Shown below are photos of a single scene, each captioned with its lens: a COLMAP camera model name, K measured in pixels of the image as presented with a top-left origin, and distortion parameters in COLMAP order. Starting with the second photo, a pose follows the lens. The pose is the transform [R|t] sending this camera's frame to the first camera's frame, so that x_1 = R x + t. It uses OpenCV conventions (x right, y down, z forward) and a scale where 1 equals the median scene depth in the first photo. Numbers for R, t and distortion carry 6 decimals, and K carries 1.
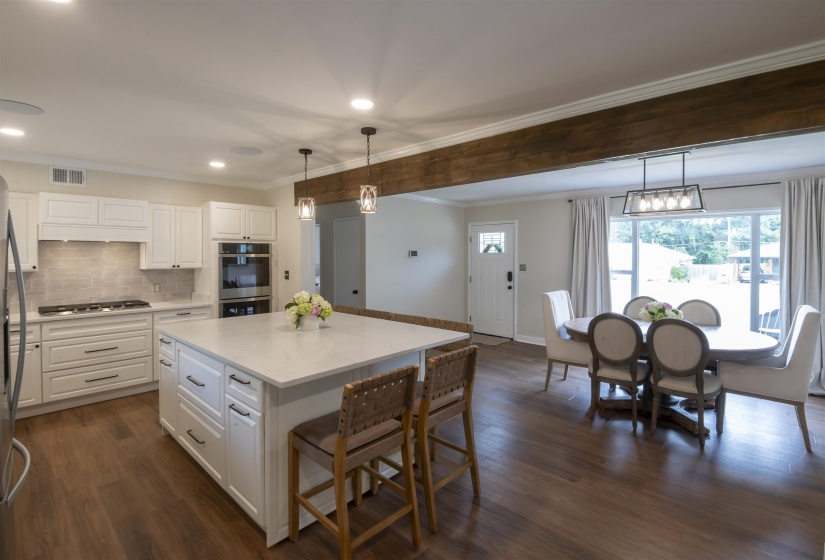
lens RADIAL K [[395.1, 0, 414.9], [0, 395.1, 259.0], [0, 0, 1]] dist [0.001877, -0.007217]
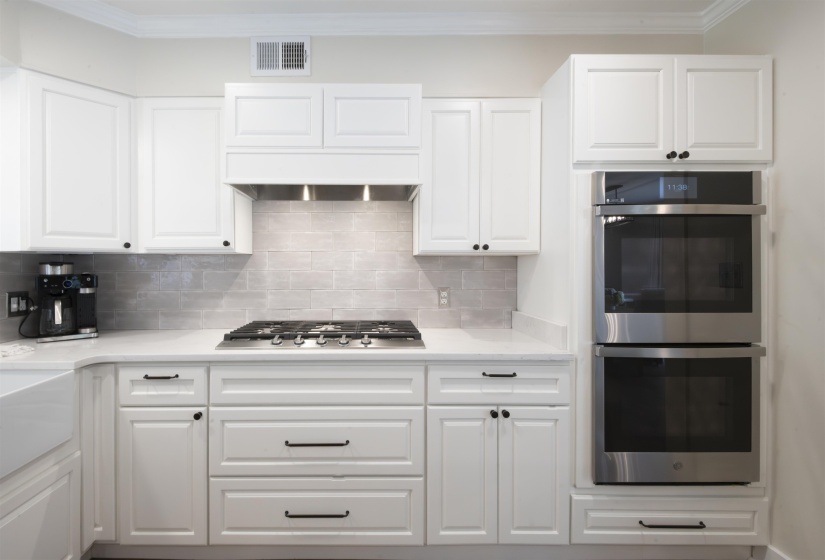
lens RADIAL K [[395.1, 0, 371.0], [0, 395.1, 267.1], [0, 0, 1]] dist [0.001877, -0.007217]
pose [[0.685765, -0.000662, -0.727823, -0.379209], [-0.007730, 0.999937, -0.008192, 0.042752], [0.727782, 0.011244, 0.685716, 0.627318]]
